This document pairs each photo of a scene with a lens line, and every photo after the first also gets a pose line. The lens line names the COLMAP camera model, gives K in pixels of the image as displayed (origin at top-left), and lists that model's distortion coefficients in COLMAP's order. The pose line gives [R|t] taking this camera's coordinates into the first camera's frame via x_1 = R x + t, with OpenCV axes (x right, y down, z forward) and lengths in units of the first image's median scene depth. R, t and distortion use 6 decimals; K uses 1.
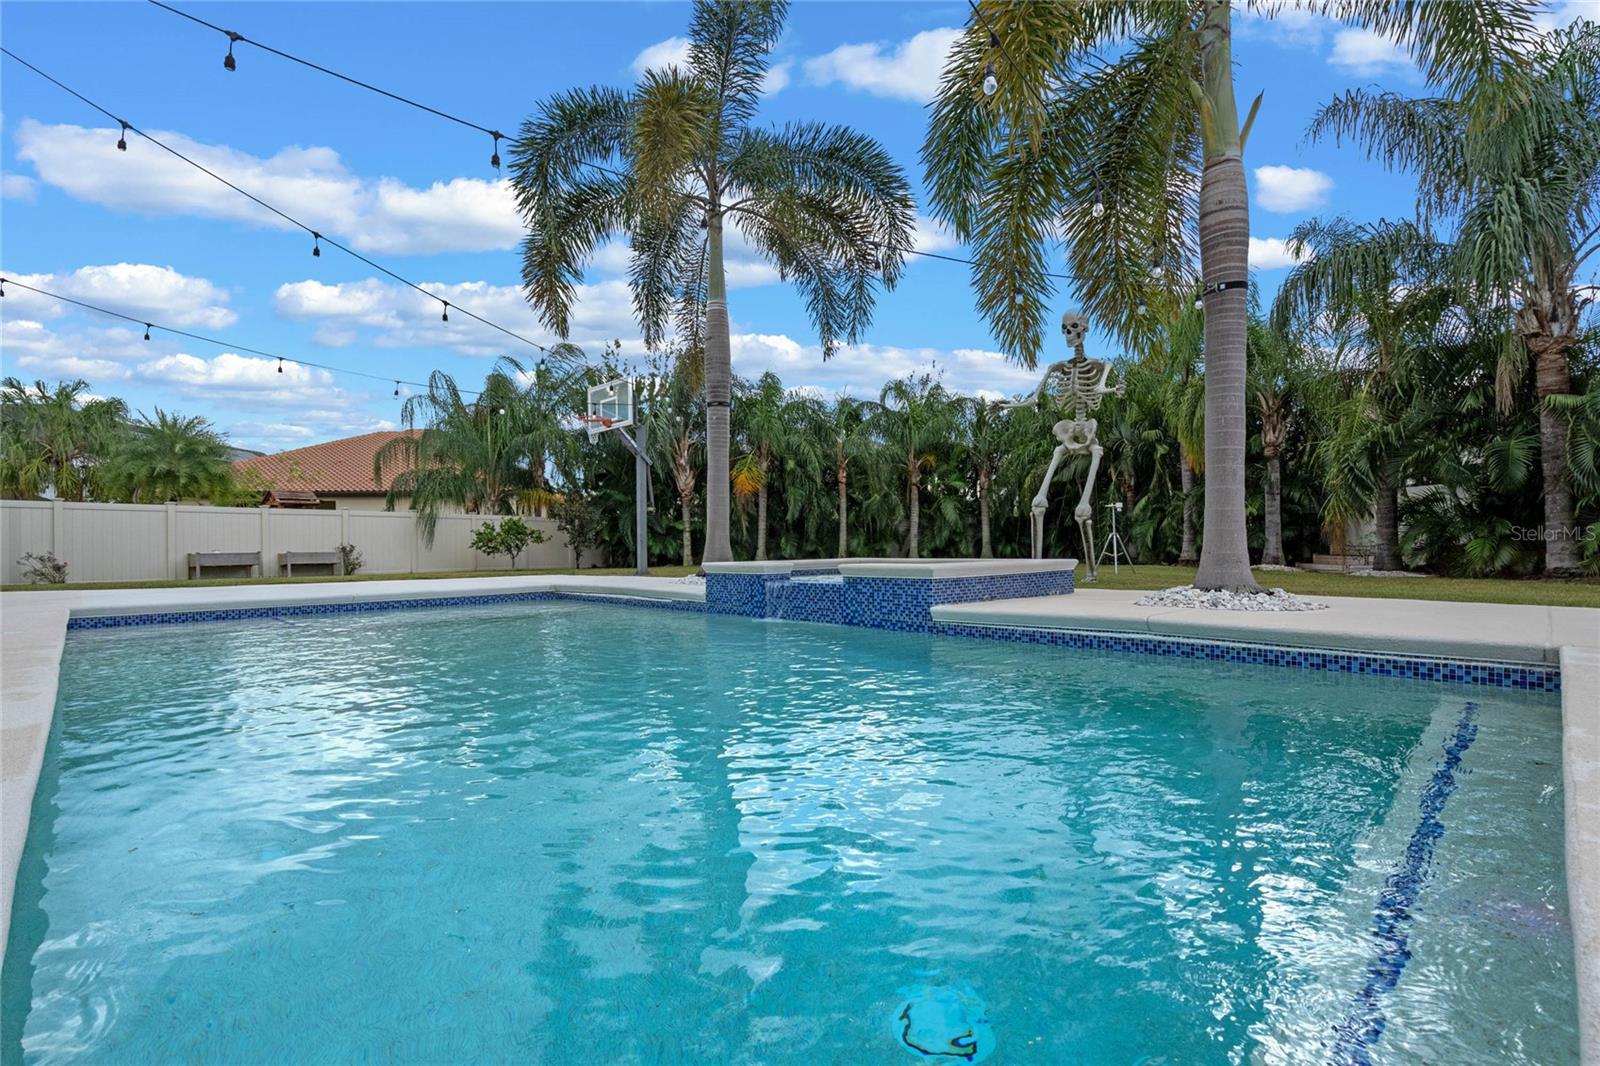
lens RADIAL K [[735.0, 0, 797.4], [0, 735.0, 538.2], [0, 0, 1]] dist [-0.012281, 0.004515]
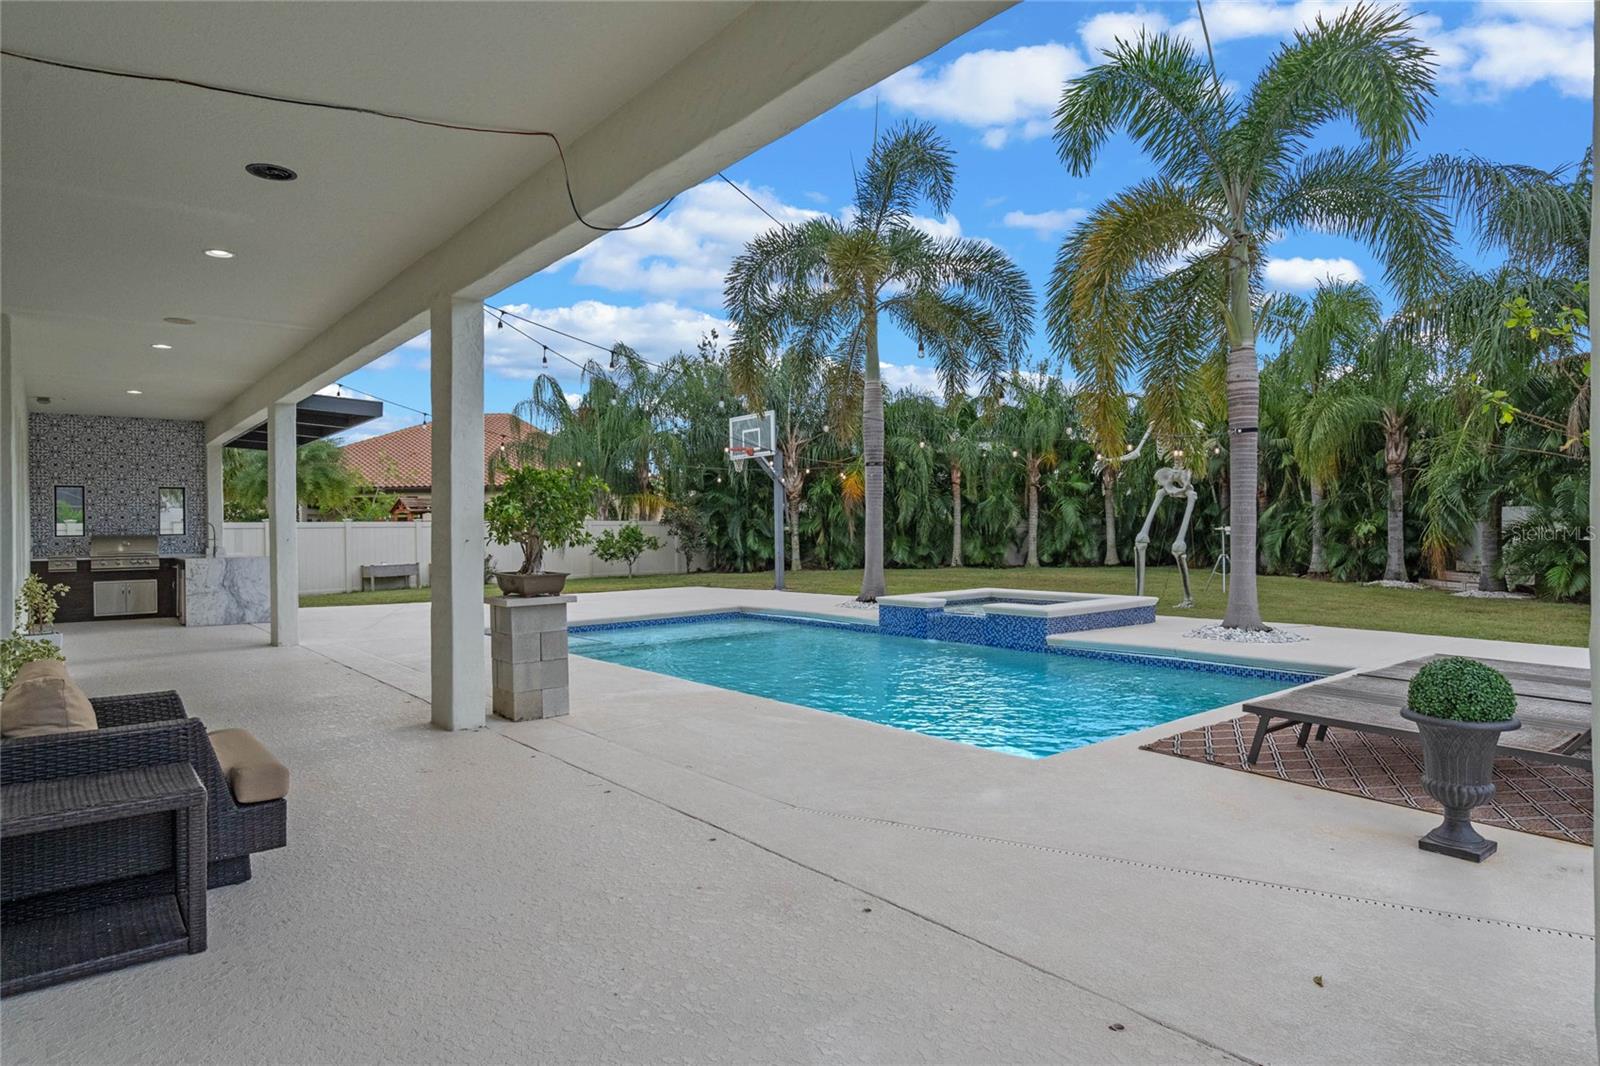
lens RADIAL K [[912.3, 0, 802.0], [0, 912.3, 525.9], [0, 0, 1]] dist [-0.005269, -0.000297]
pose [[0.996052, -0.001344, -0.088763, -0.045457], [0.002279, 0.999943, 0.010435, -0.045513], [0.088743, -0.010596, 0.995998, -0.271615]]
